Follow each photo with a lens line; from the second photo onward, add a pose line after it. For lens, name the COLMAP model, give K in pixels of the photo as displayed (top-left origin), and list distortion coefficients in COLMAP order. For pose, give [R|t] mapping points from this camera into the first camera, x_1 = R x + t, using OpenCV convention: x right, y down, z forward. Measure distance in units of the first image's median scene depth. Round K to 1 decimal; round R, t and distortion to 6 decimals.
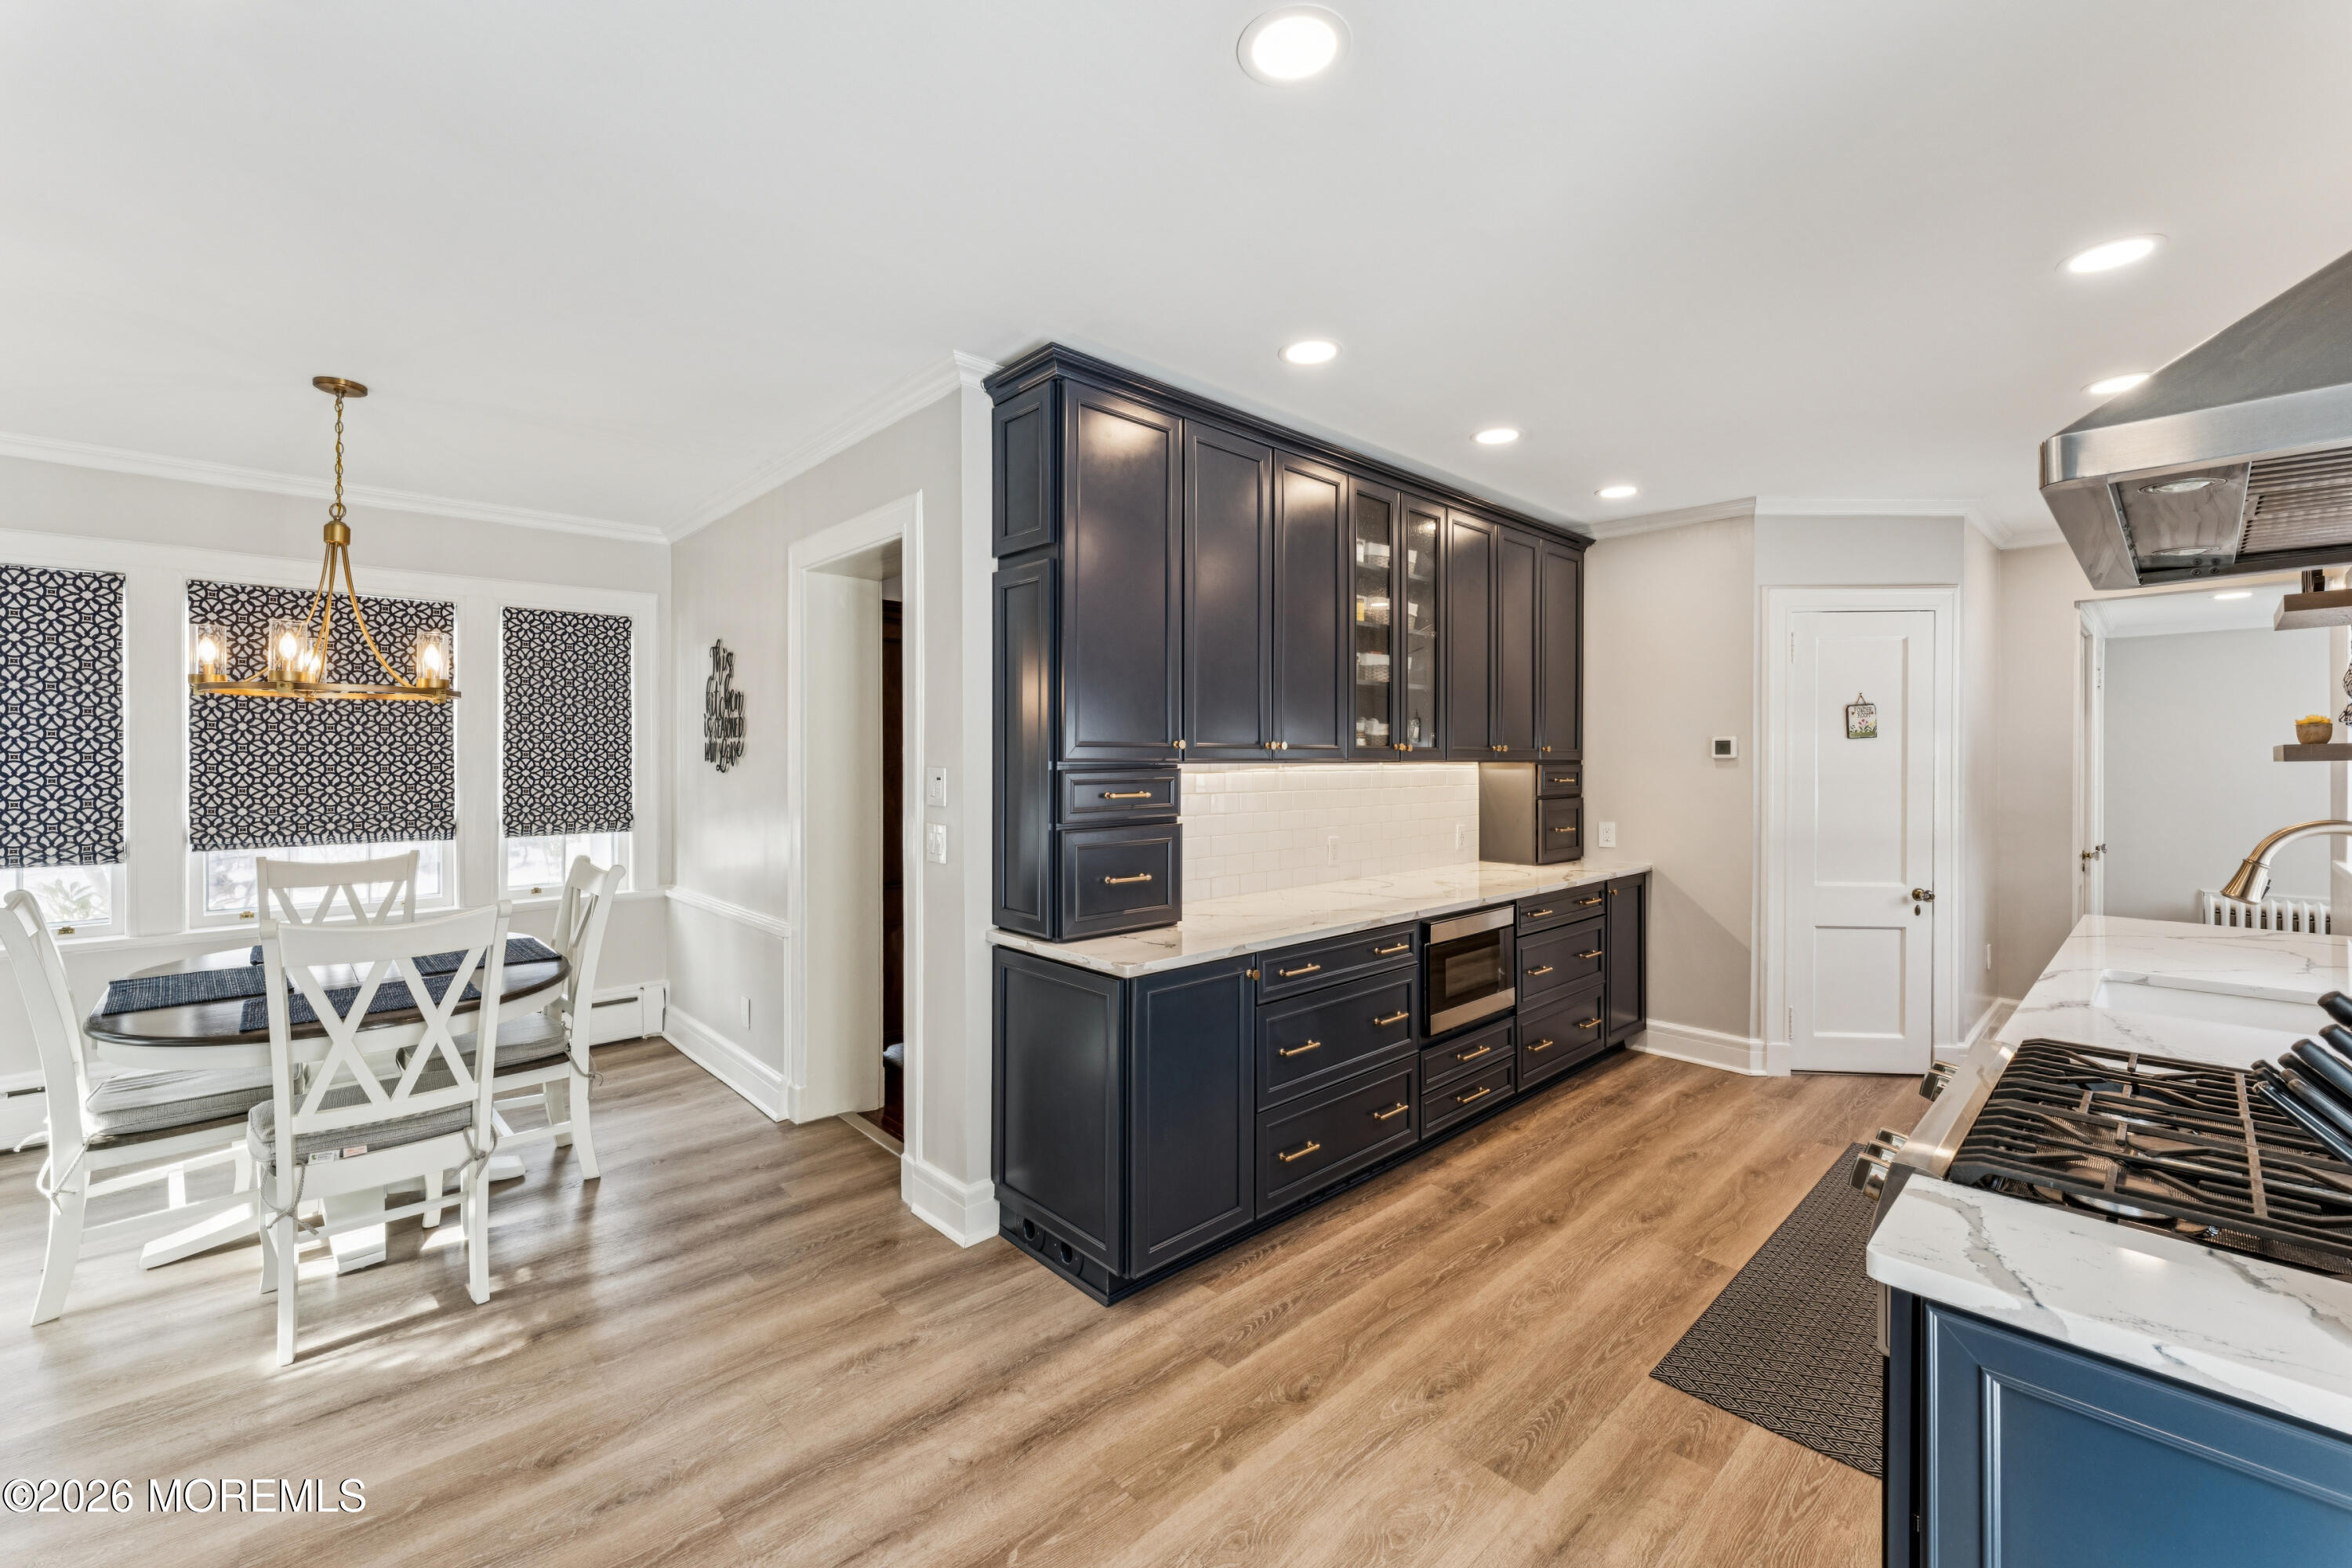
lens RADIAL K [[939.6, 0, 1146.6], [0, 939.6, 767.2], [0, 0, 1]] dist [0.000921, -0.000399]
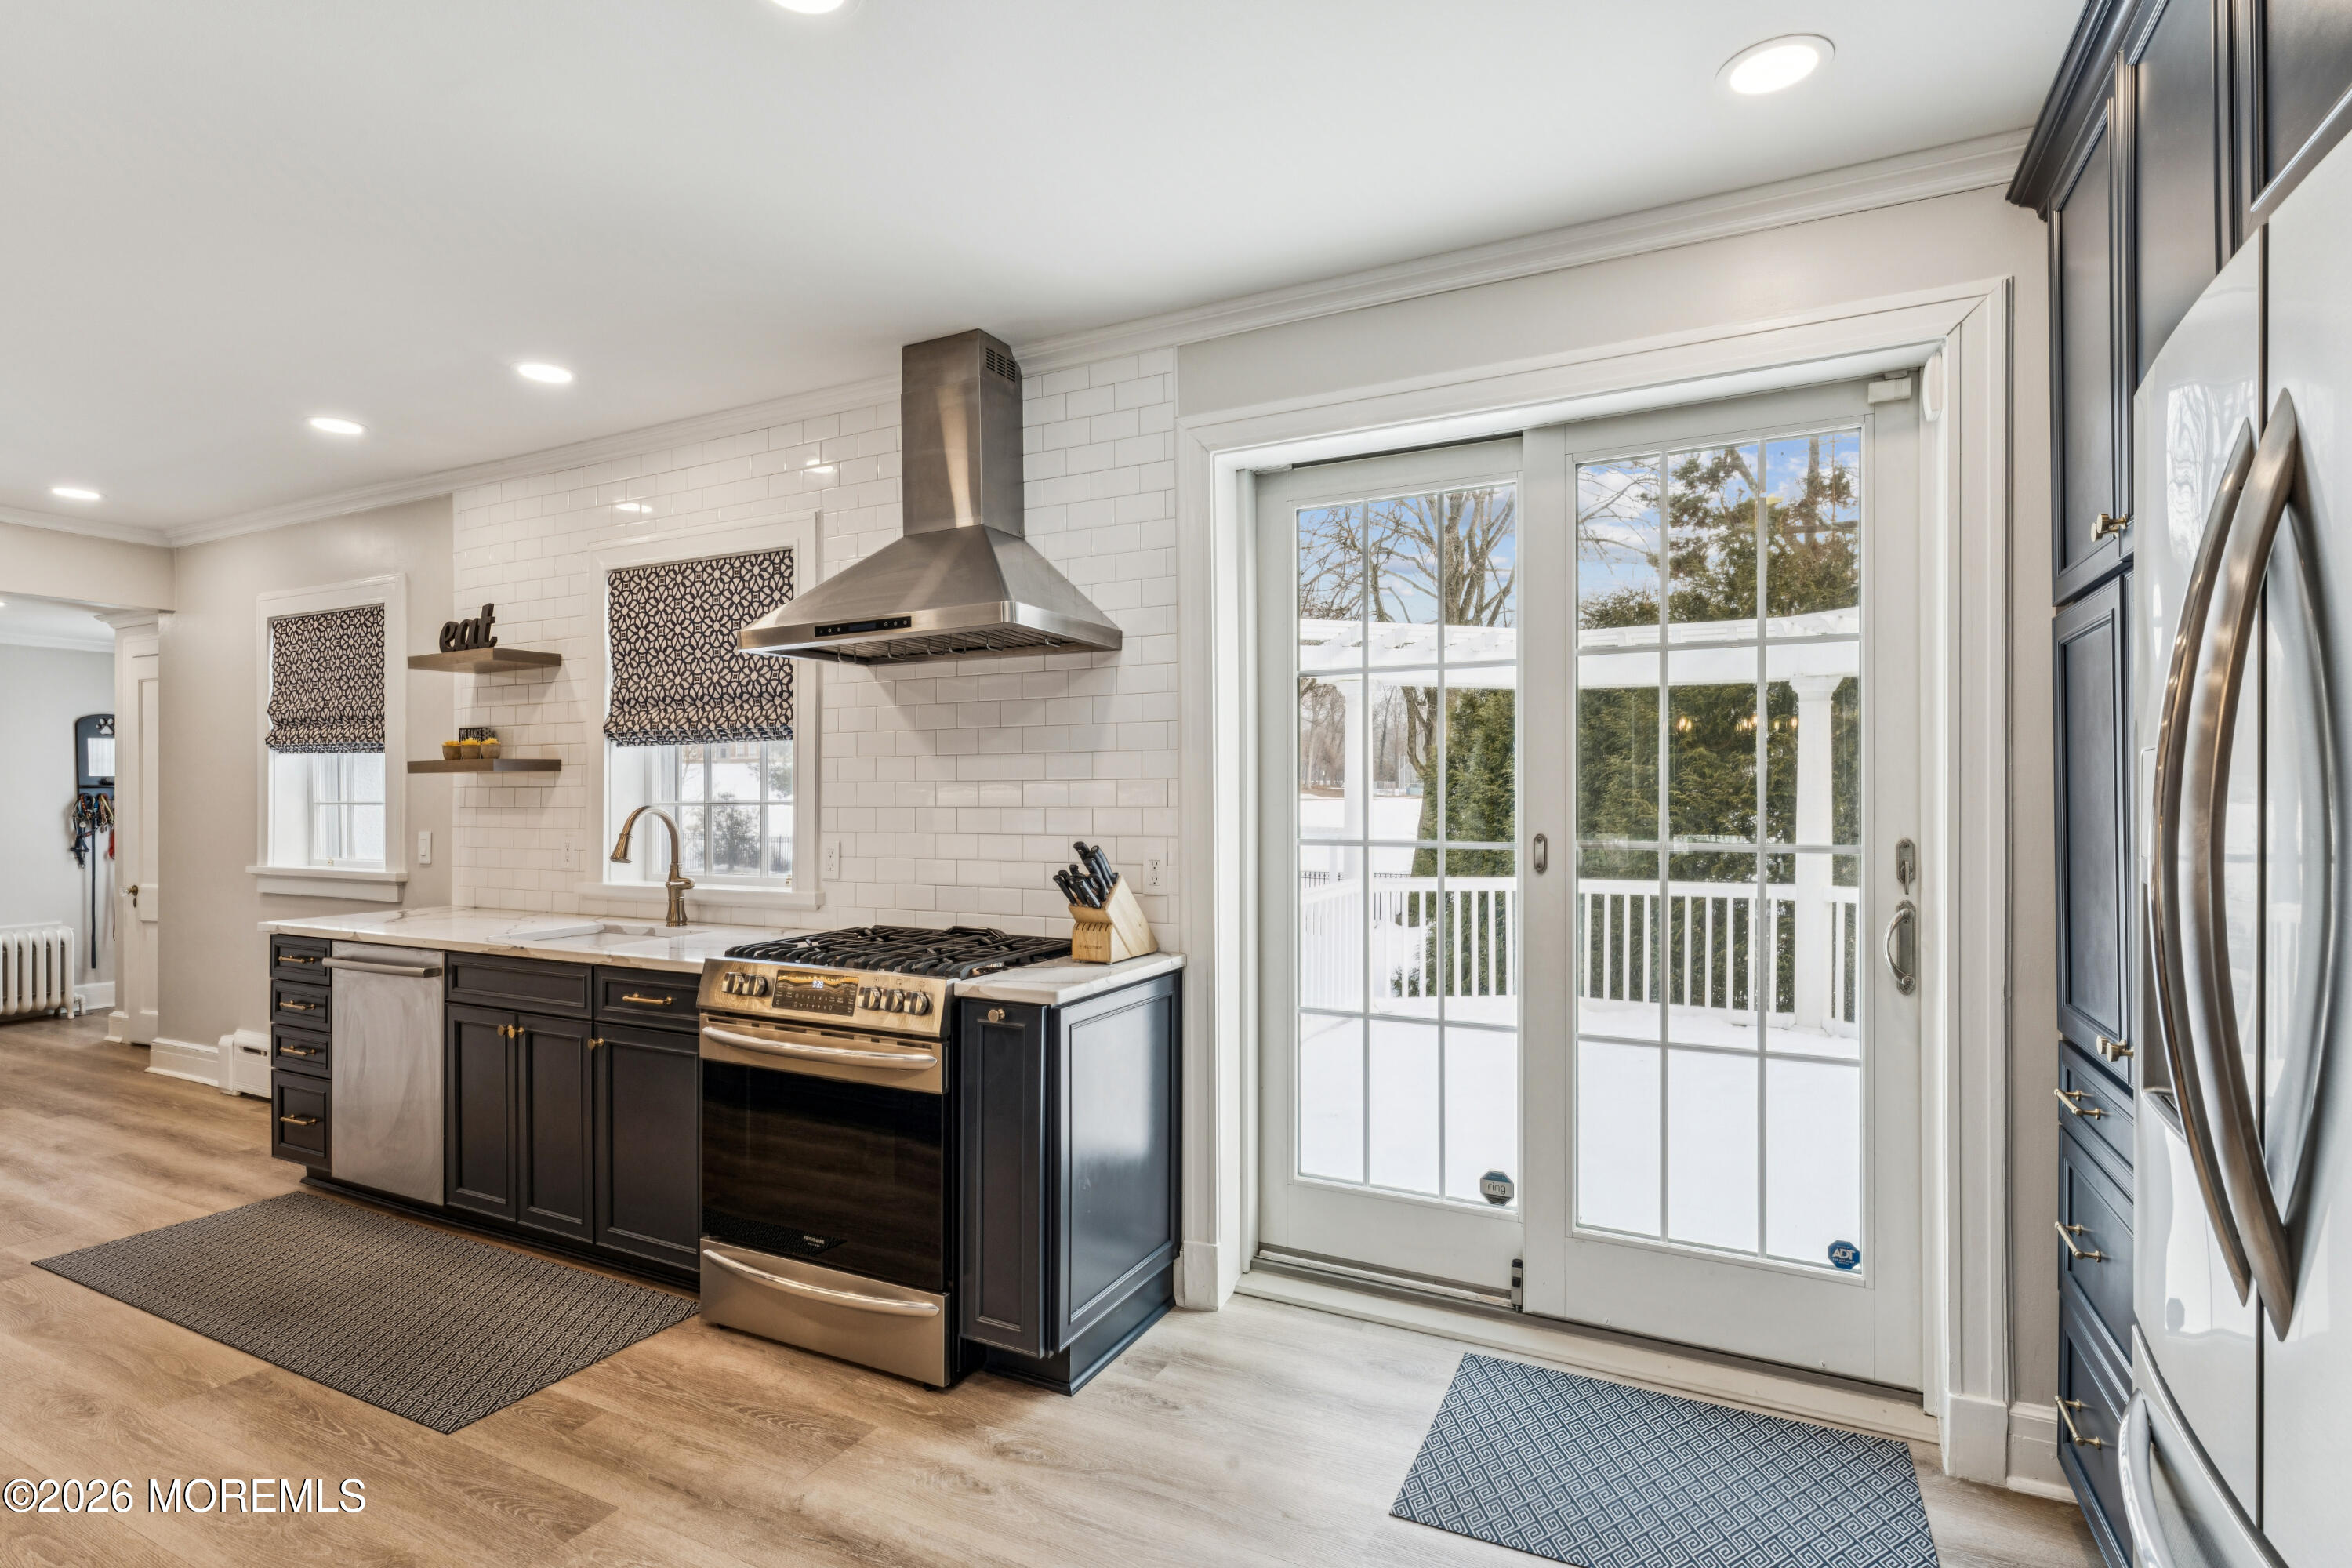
lens RADIAL K [[1172.7, 0, 1187.6], [0, 1172.7, 787.2], [0, 0, 1]] dist [0.003158, -0.000668]
pose [[-0.372566, 0.017108, 0.927848, -0.559574], [0.007564, 0.999853, -0.015399, 0.039721], [-0.927975, 0.001281, -0.372641, 0.551755]]
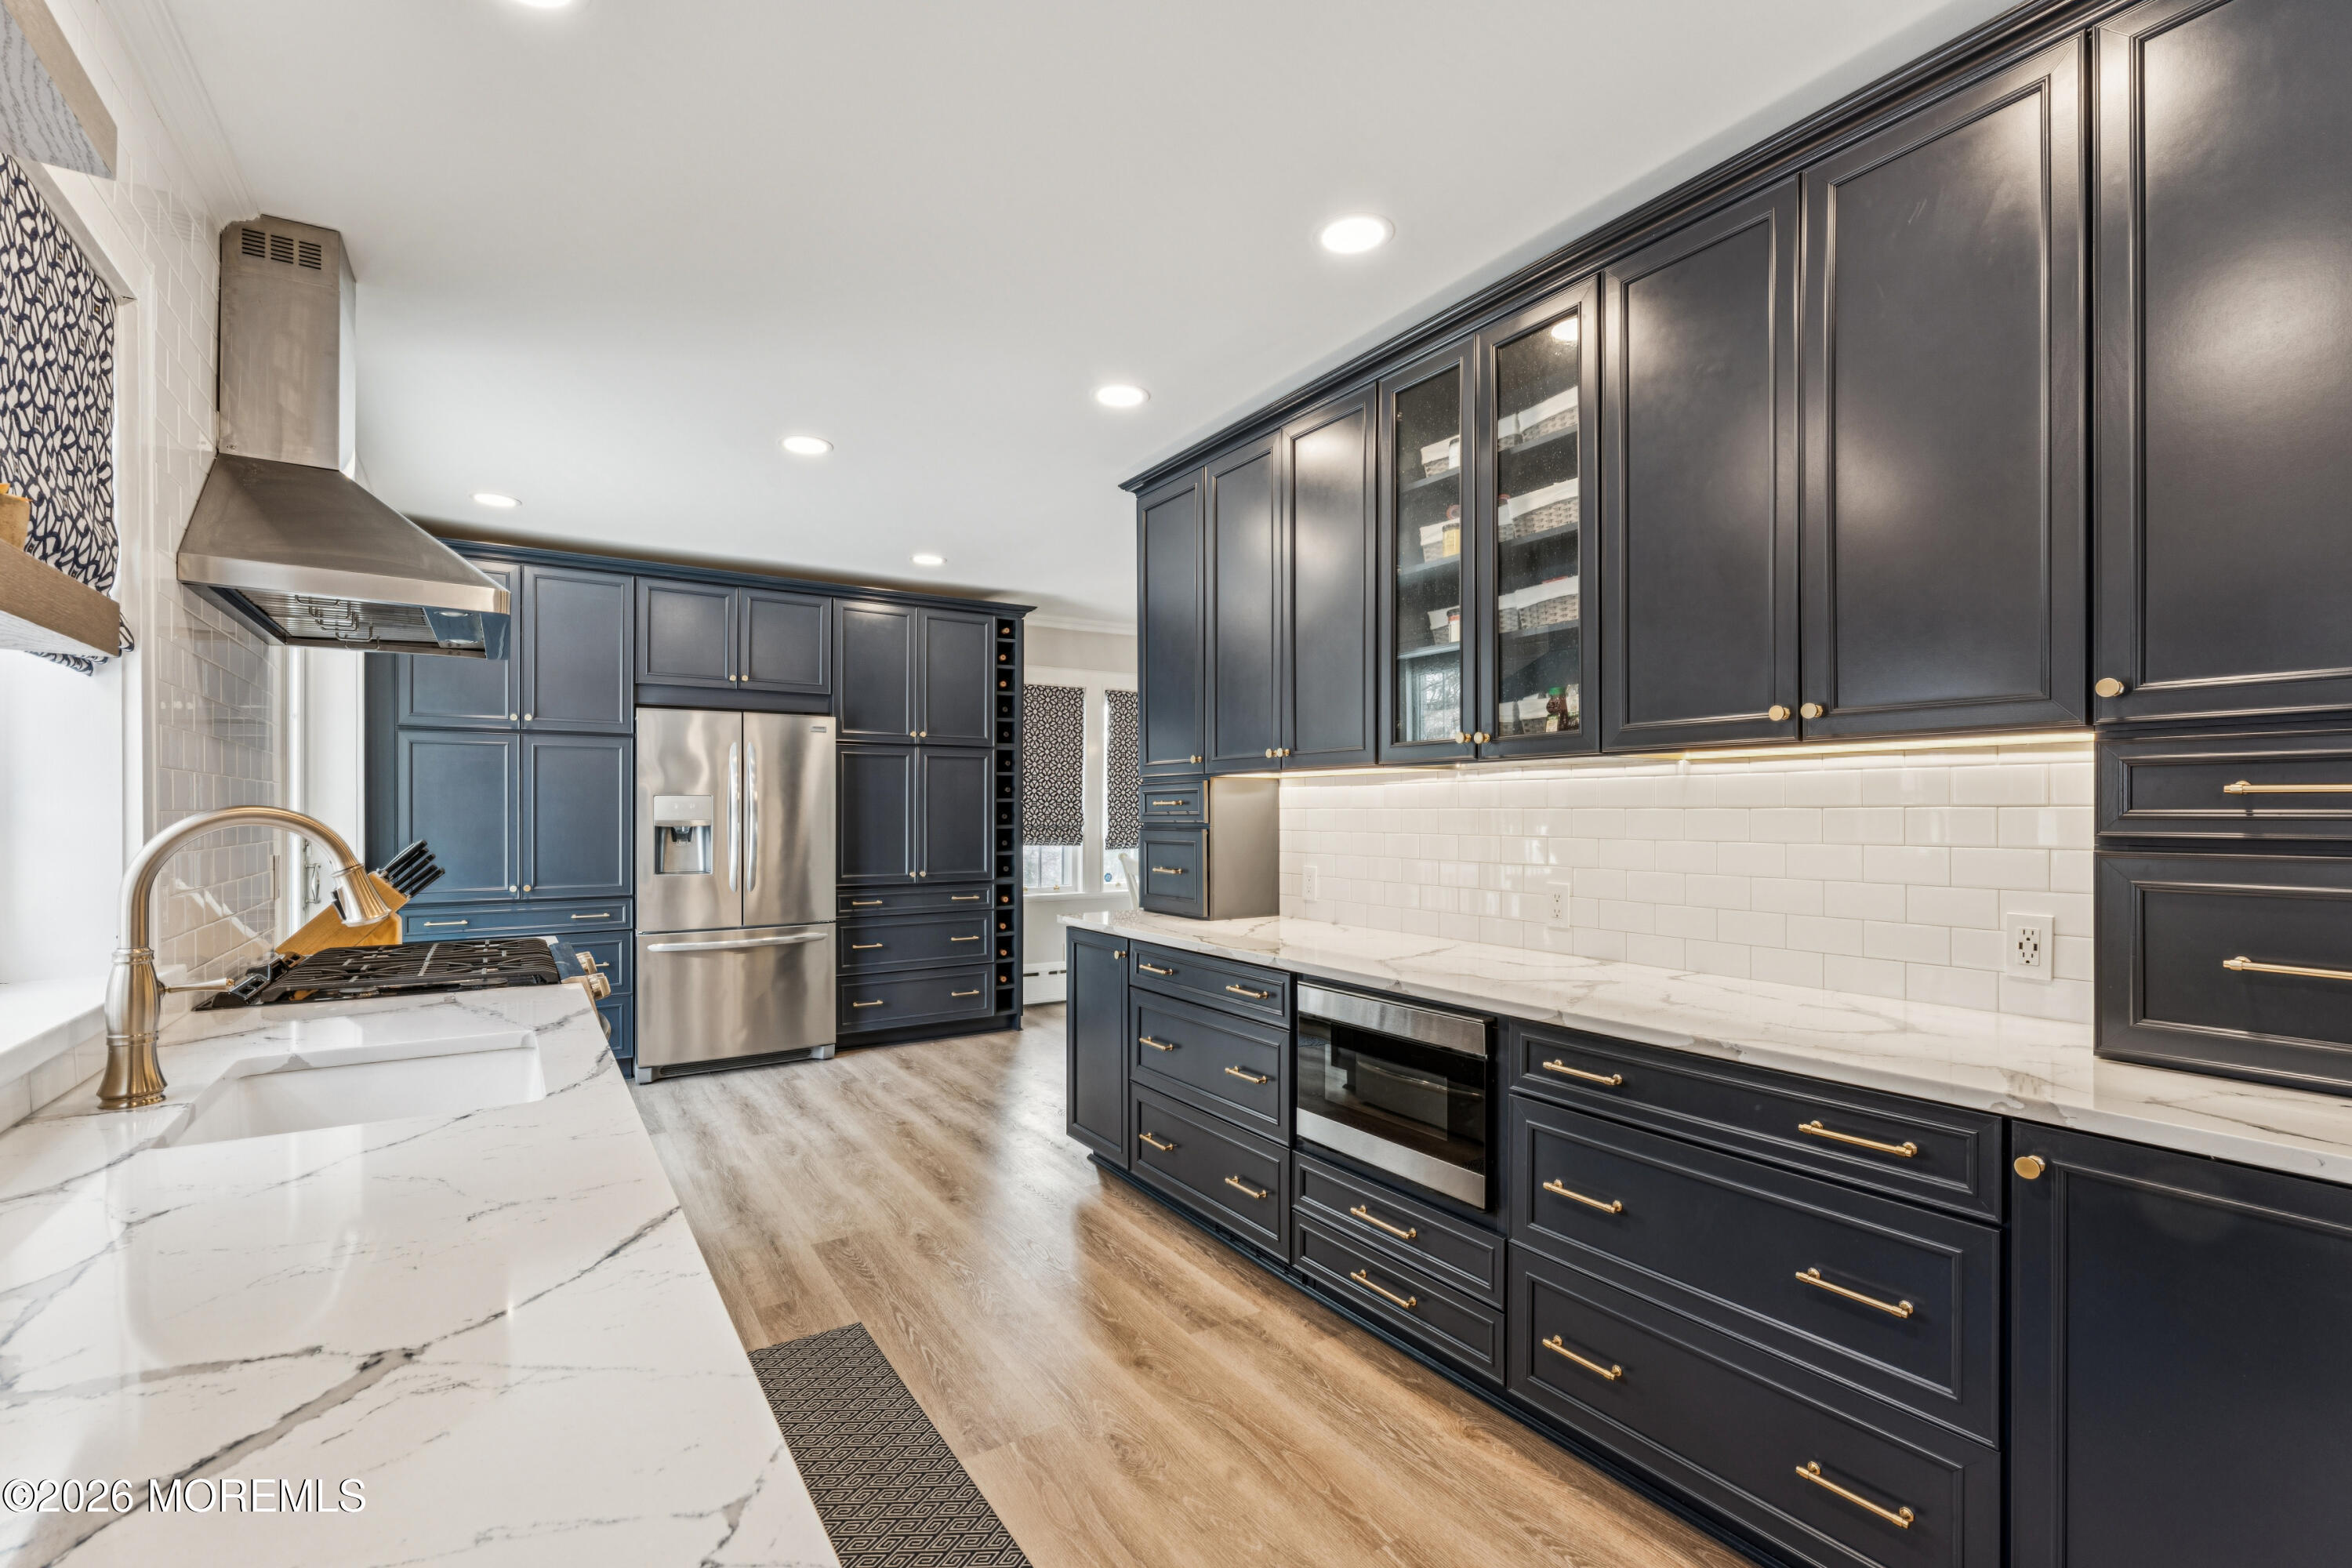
lens RADIAL K [[958.4, 0, 1169.5], [0, 958.4, 819.5], [0, 0, 1]] dist [-0.002933, -0.000316]
pose [[-0.126828, 0.006813, -0.991901, 1.148582], [-0.006692, 0.999948, 0.007724, 0.037481], [0.991902, 0.007617, -0.126775, 1.079807]]
